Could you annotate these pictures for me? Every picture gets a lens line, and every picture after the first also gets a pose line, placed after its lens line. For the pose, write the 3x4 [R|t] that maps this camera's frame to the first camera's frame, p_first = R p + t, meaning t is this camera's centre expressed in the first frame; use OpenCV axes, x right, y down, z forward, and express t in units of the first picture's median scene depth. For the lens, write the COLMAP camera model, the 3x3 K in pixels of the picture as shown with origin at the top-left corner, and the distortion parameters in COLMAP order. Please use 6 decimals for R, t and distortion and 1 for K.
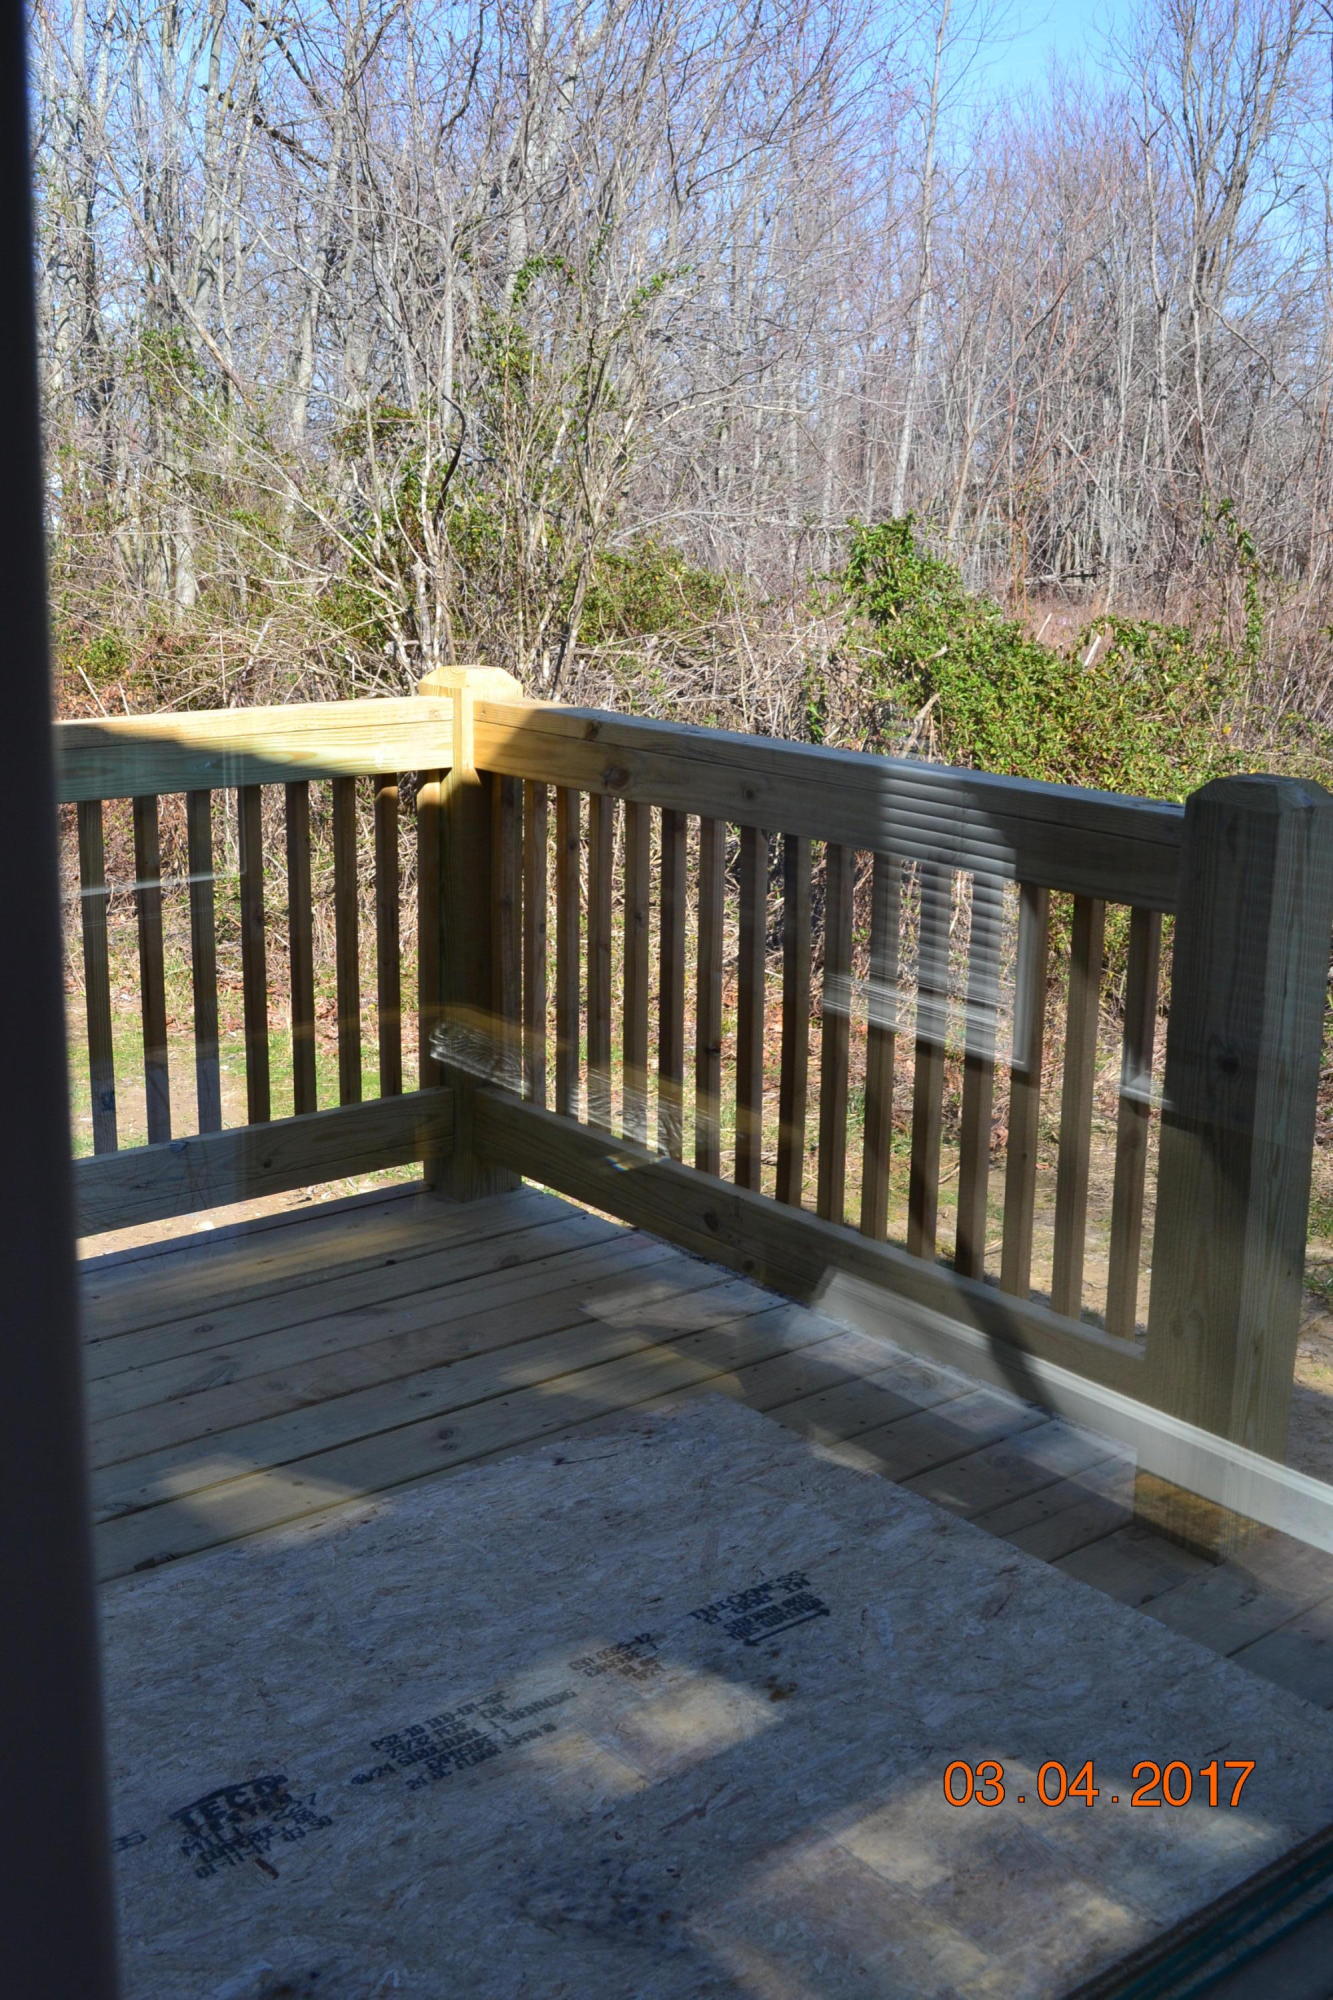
lens RADIAL K [[2112.7, 0, 666.5], [0, 2112.7, 1000.0], [0, 0, 1]] dist [-0.093115, -0.001104]
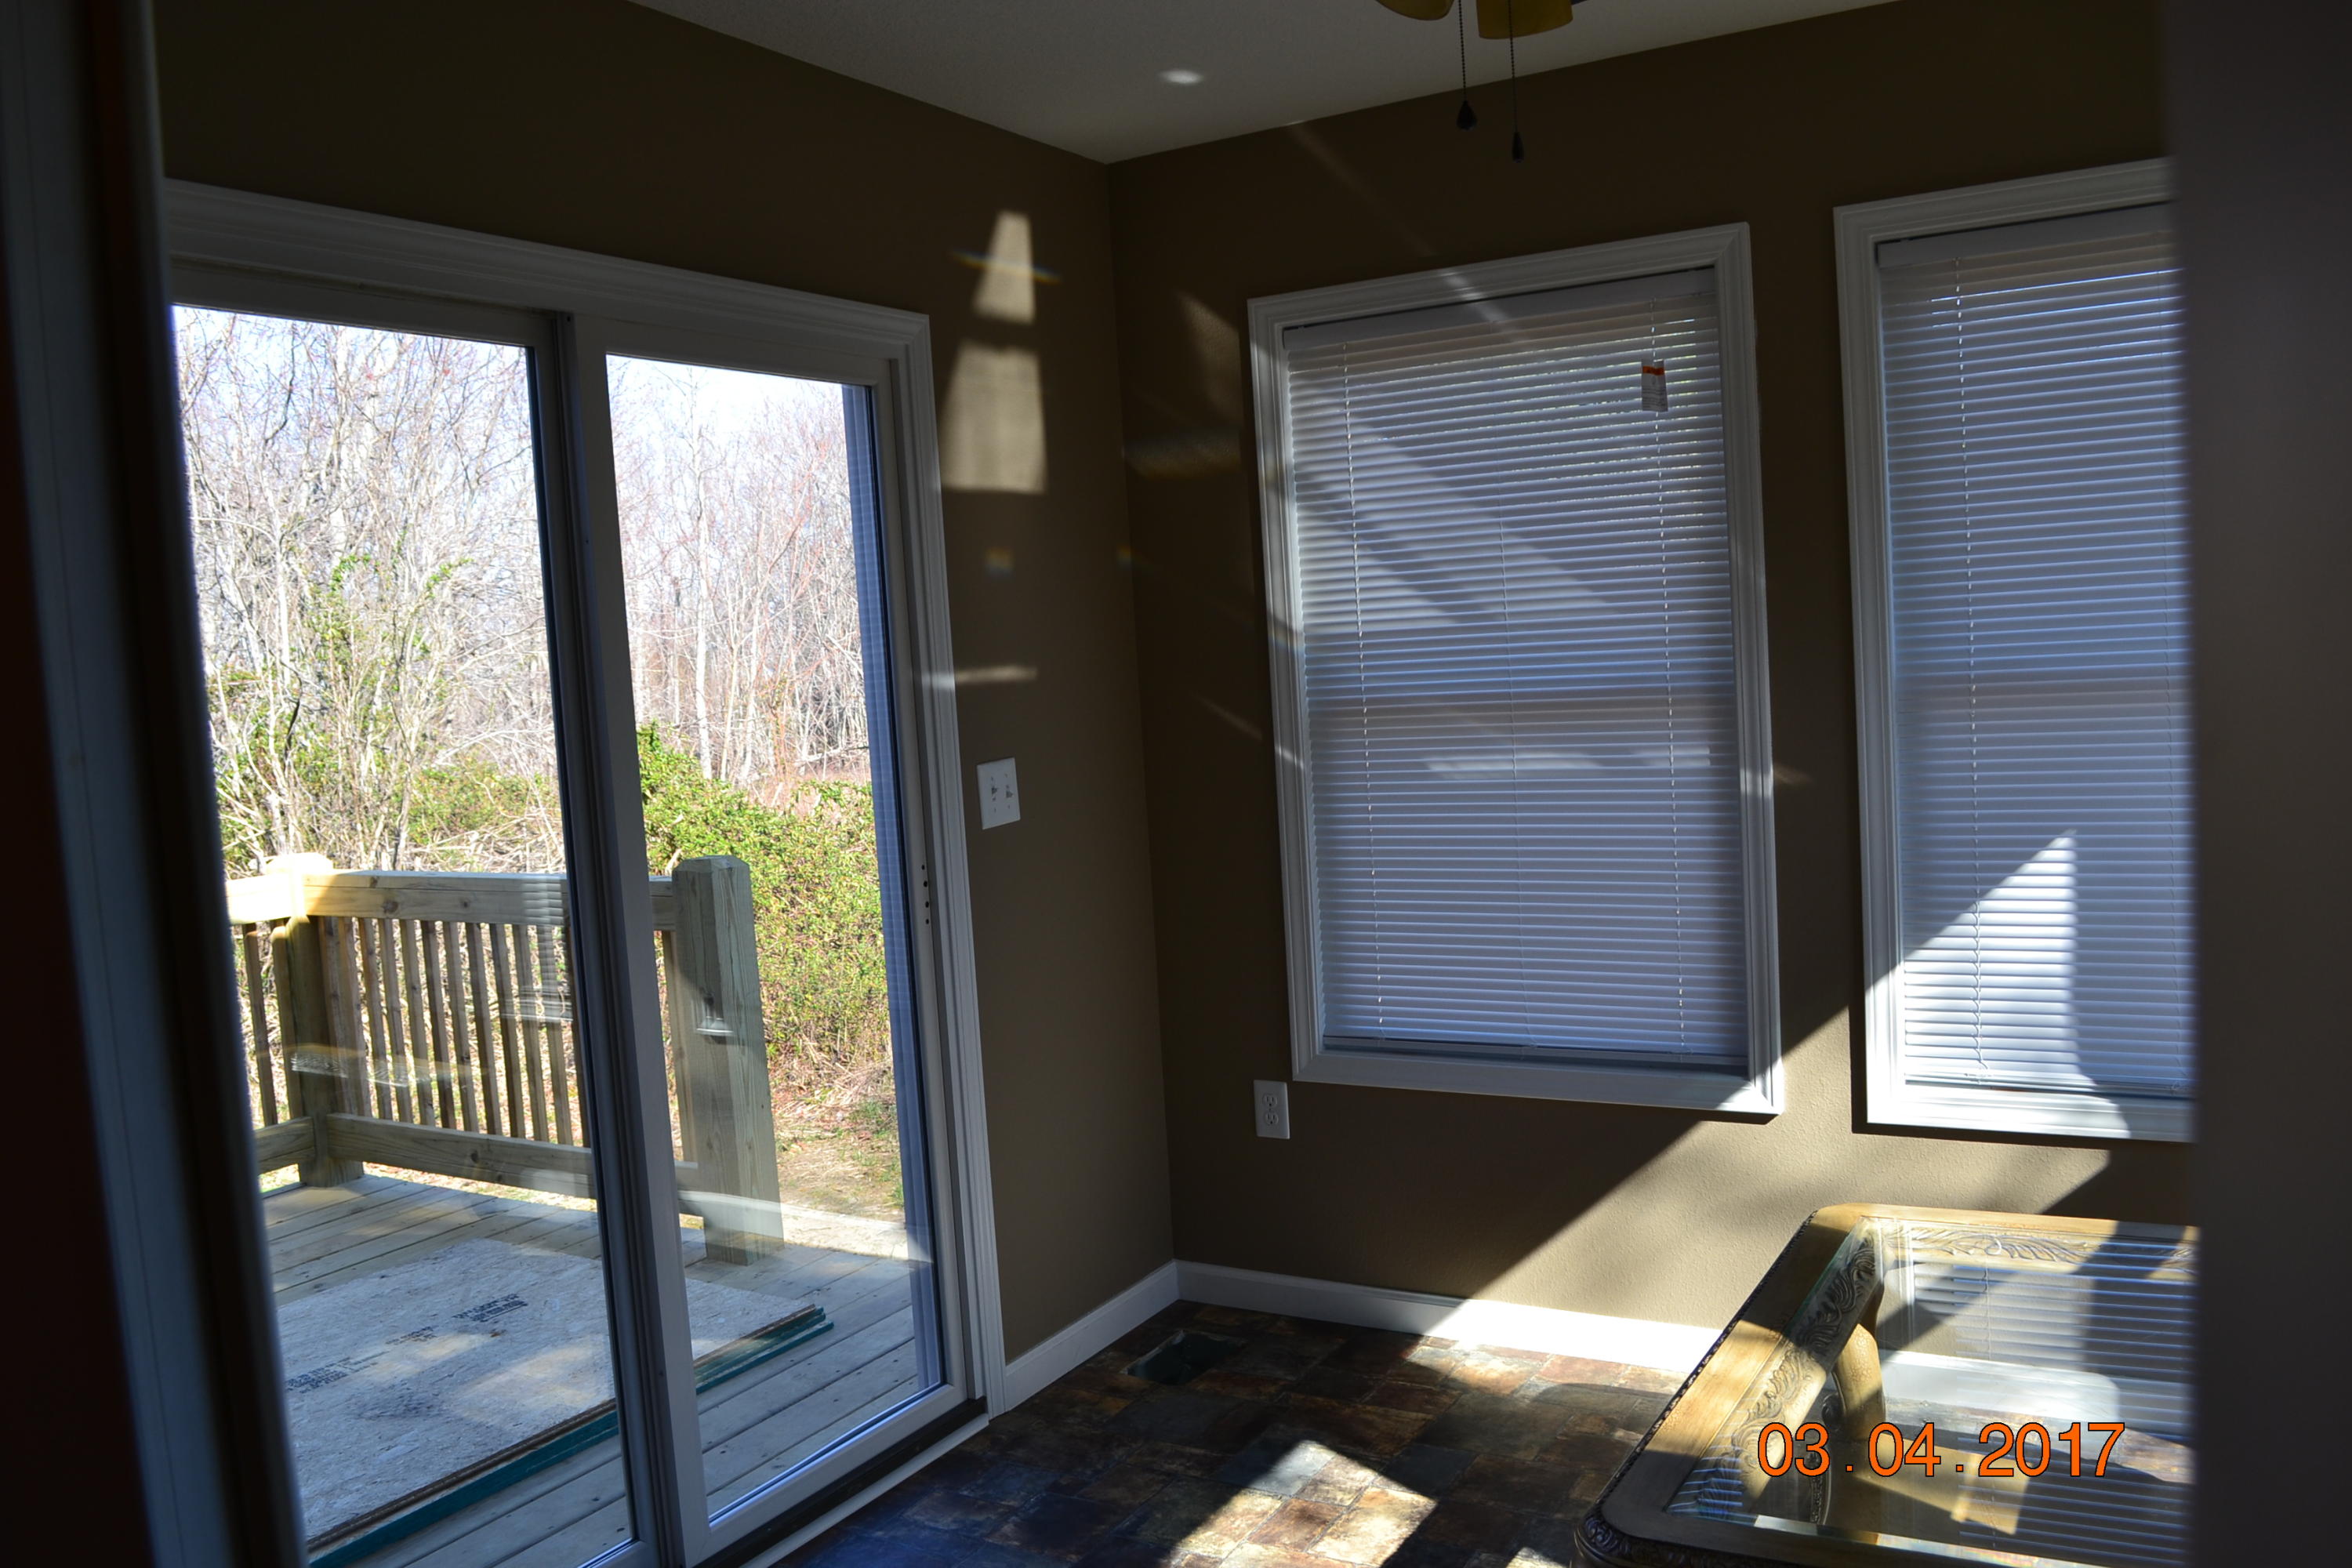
lens RADIAL K [[1878.2, 0, 1176.0], [0, 1878.2, 784.0], [0, 0, 1]] dist [-0.081856, 0.000774]
pose [[0.939001, -0.100772, 0.328818, 0.070526], [0.158134, 0.975554, -0.152606, 0.098537], [-0.305402, 0.195295, 0.931982, -0.478937]]
